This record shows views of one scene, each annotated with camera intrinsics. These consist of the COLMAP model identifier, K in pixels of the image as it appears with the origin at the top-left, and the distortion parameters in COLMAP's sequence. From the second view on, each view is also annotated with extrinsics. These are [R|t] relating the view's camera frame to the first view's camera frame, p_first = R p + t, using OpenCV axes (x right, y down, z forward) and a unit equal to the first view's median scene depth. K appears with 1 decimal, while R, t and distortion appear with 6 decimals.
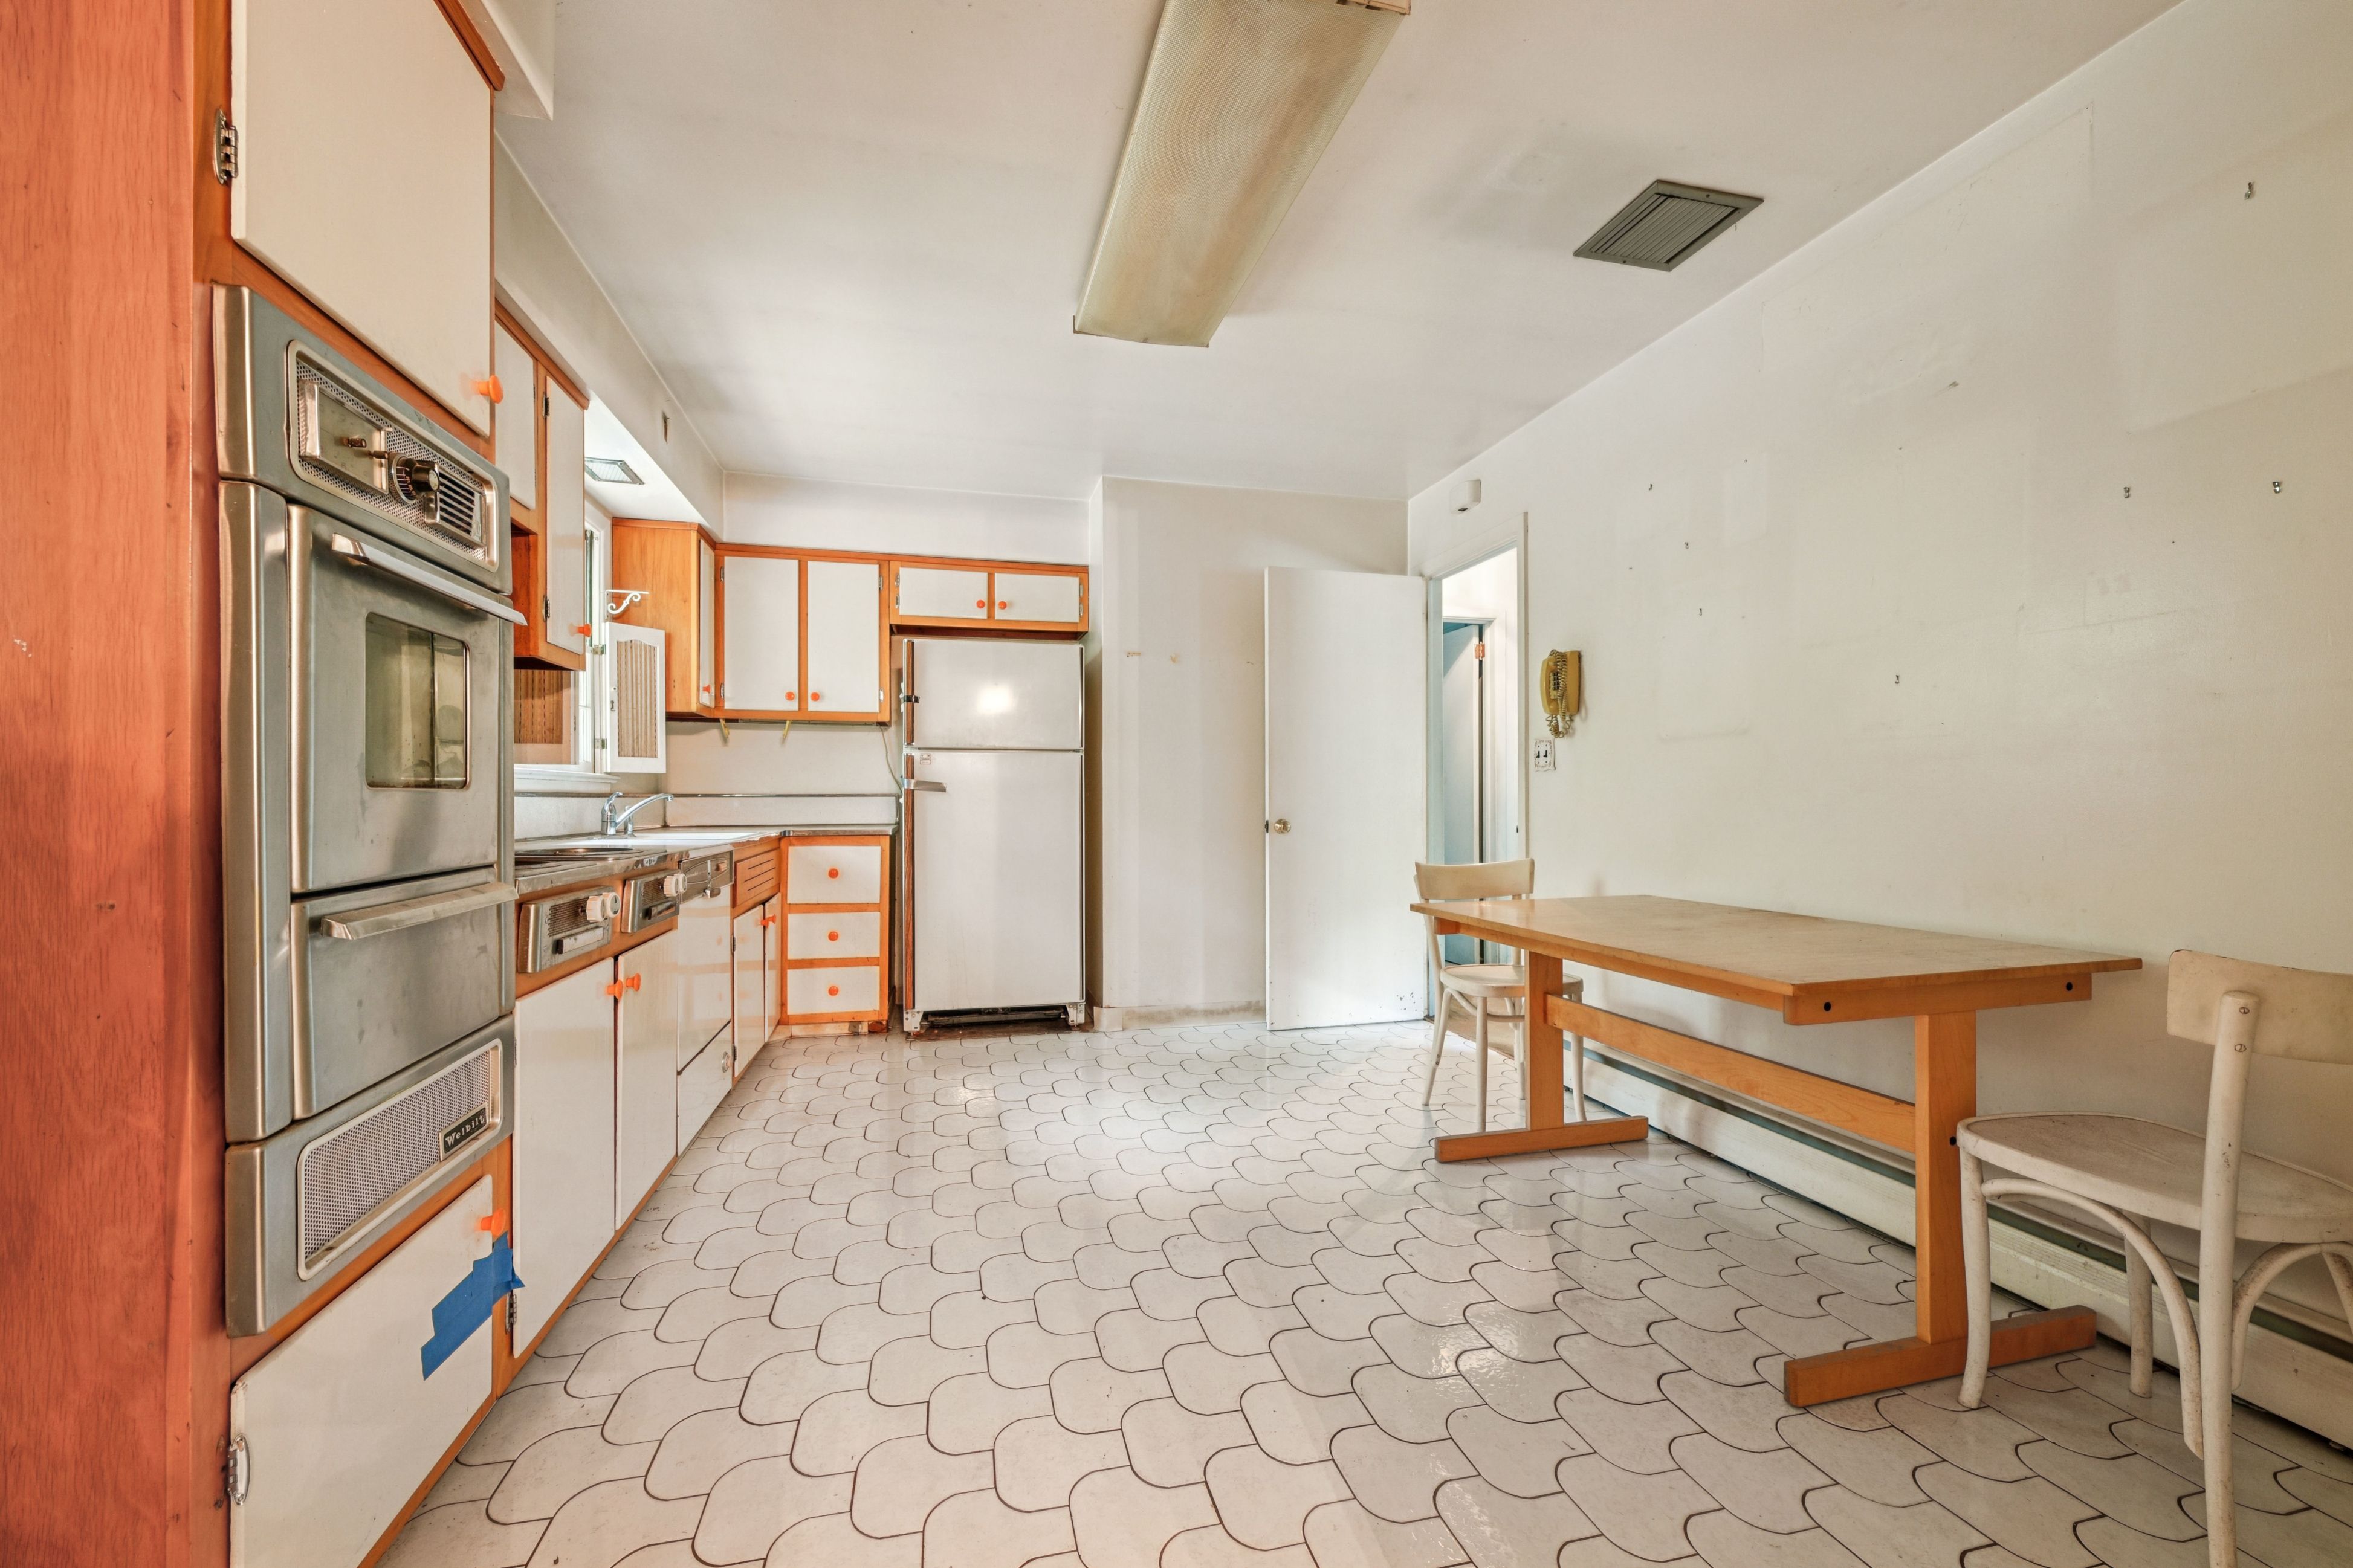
lens RADIAL K [[939.8, 0, 1173.8], [0, 939.8, 797.8], [0, 0, 1]] dist [0.003947, 0.000033]
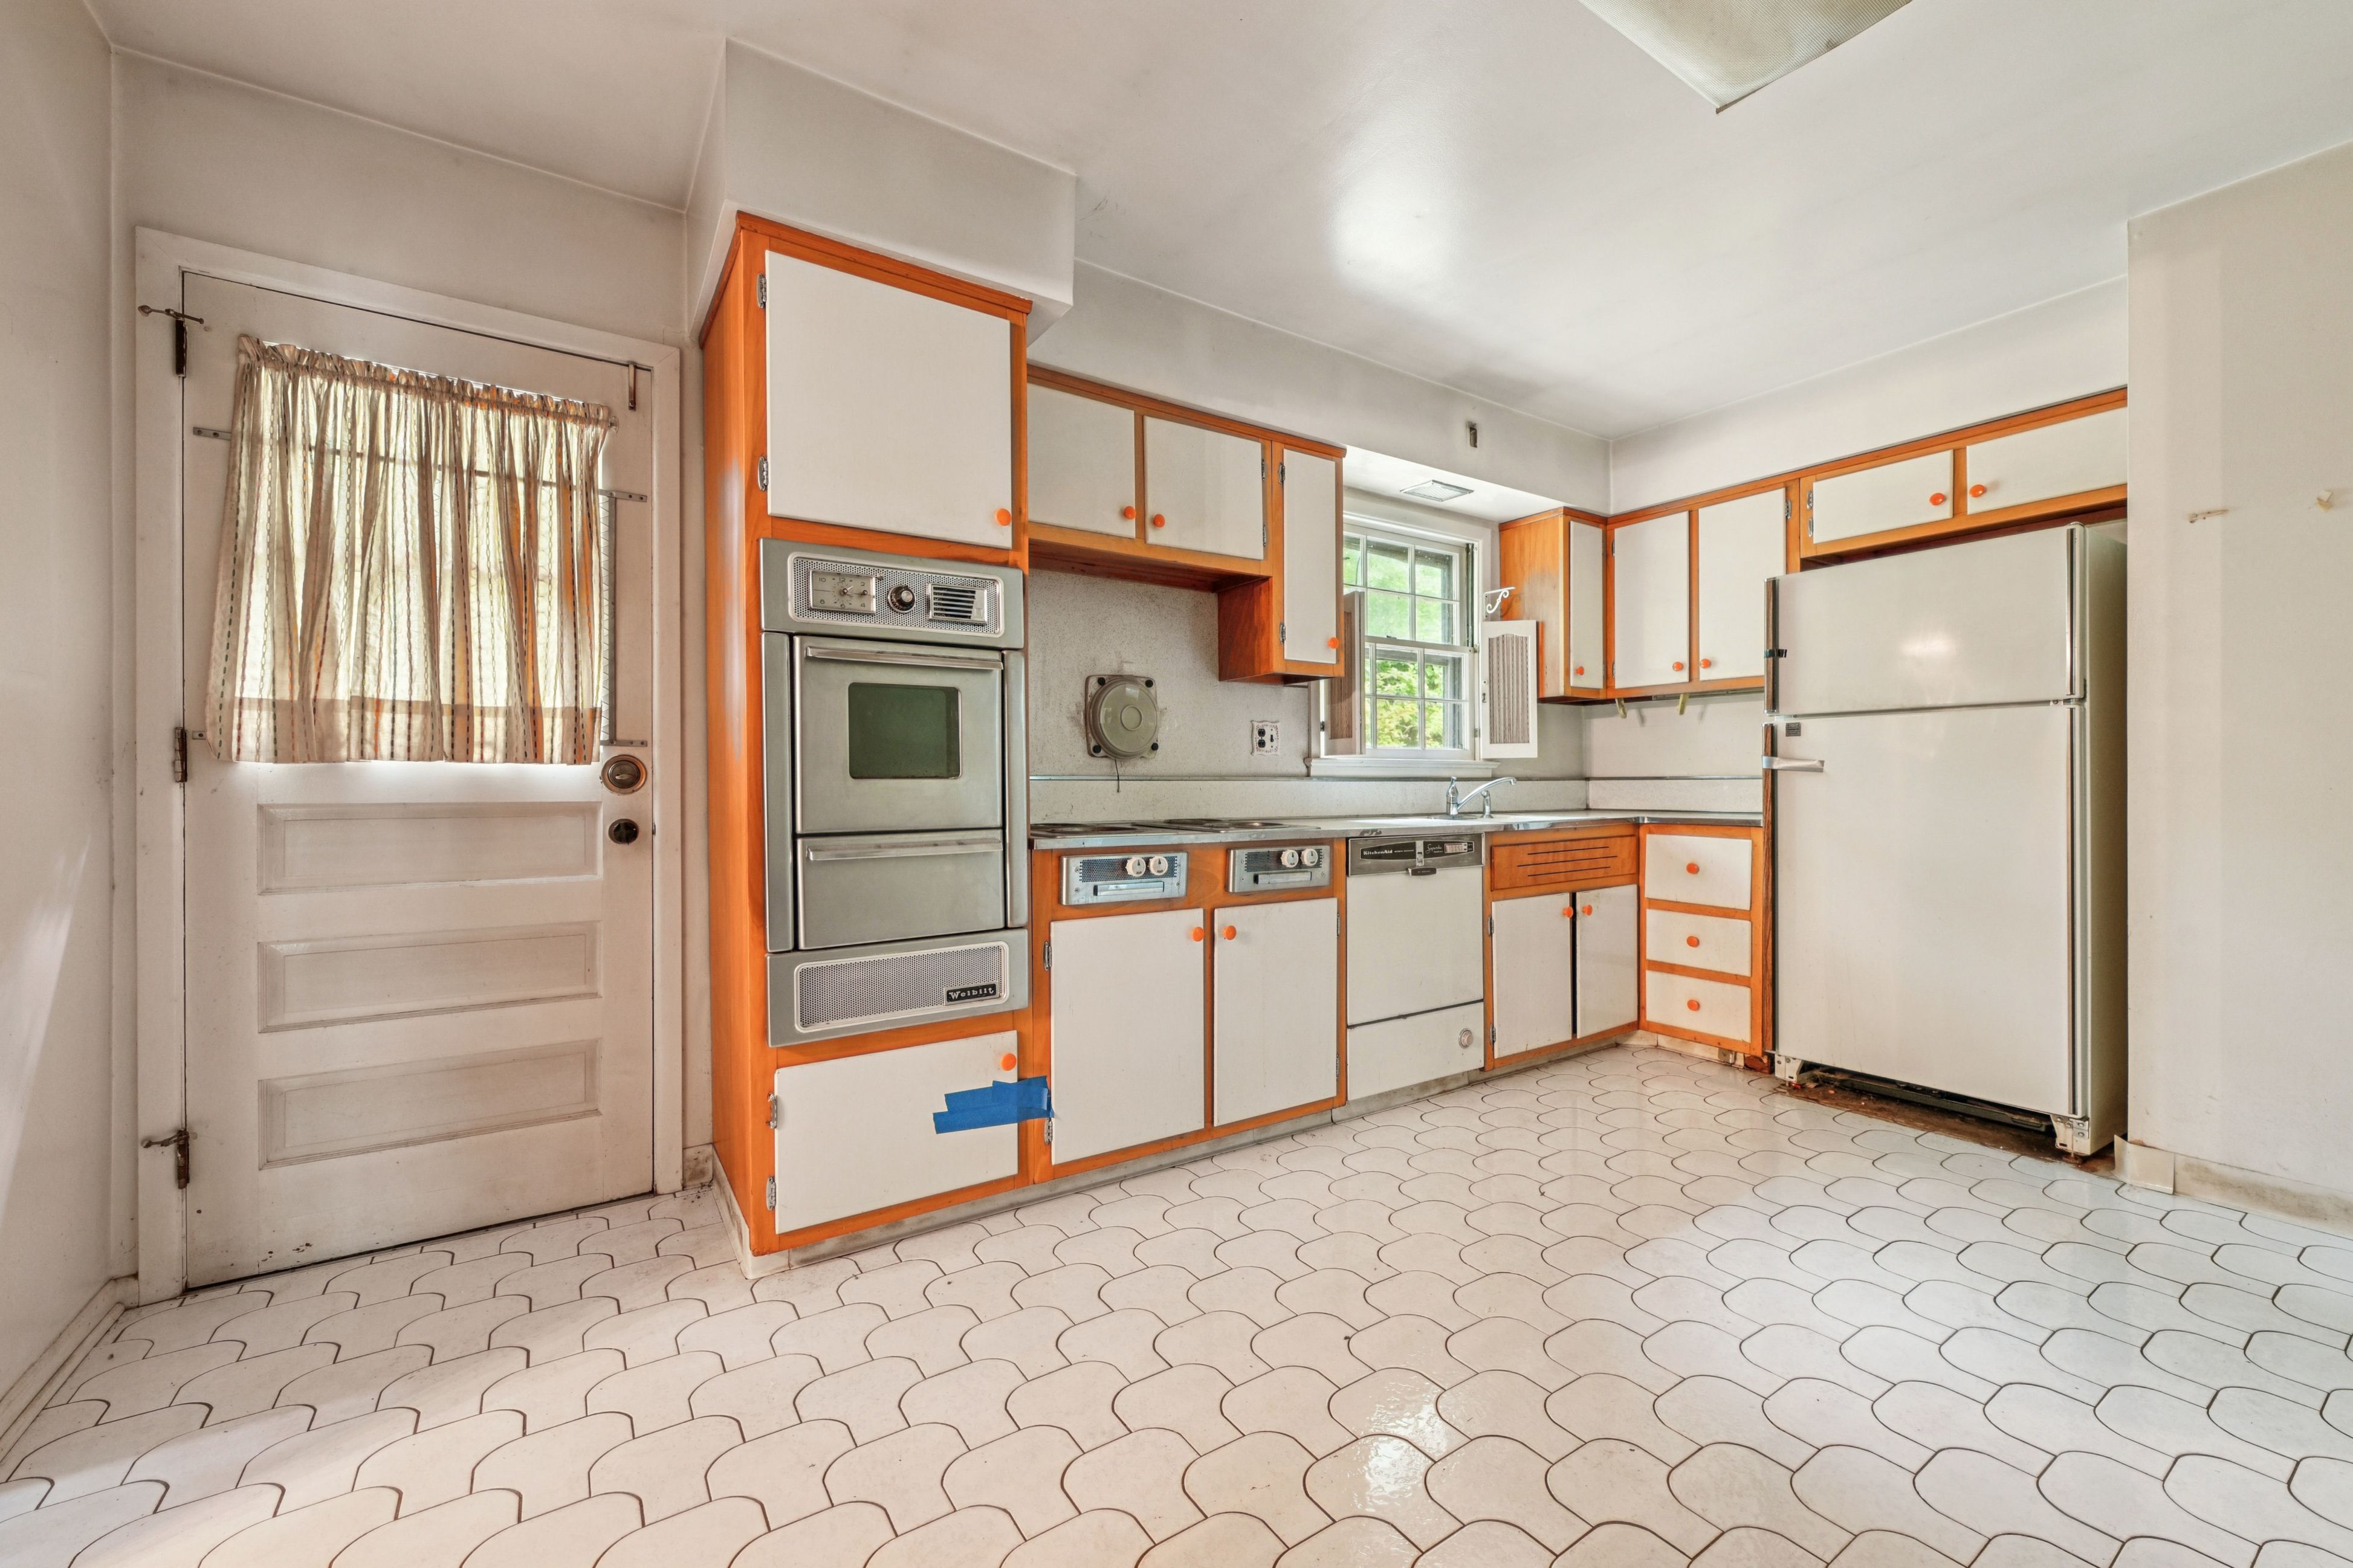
lens RADIAL K [[939.8, 0, 1174.2], [0, 939.8, 781.8], [0, 0, 1]] dist [0.003947, 0.000033]
pose [[0.336547, -0.003181, -0.941661, 0.284985], [0.005345, 0.999985, -0.001468, -0.000144], [0.941652, -0.004539, 0.336559, 0.262177]]
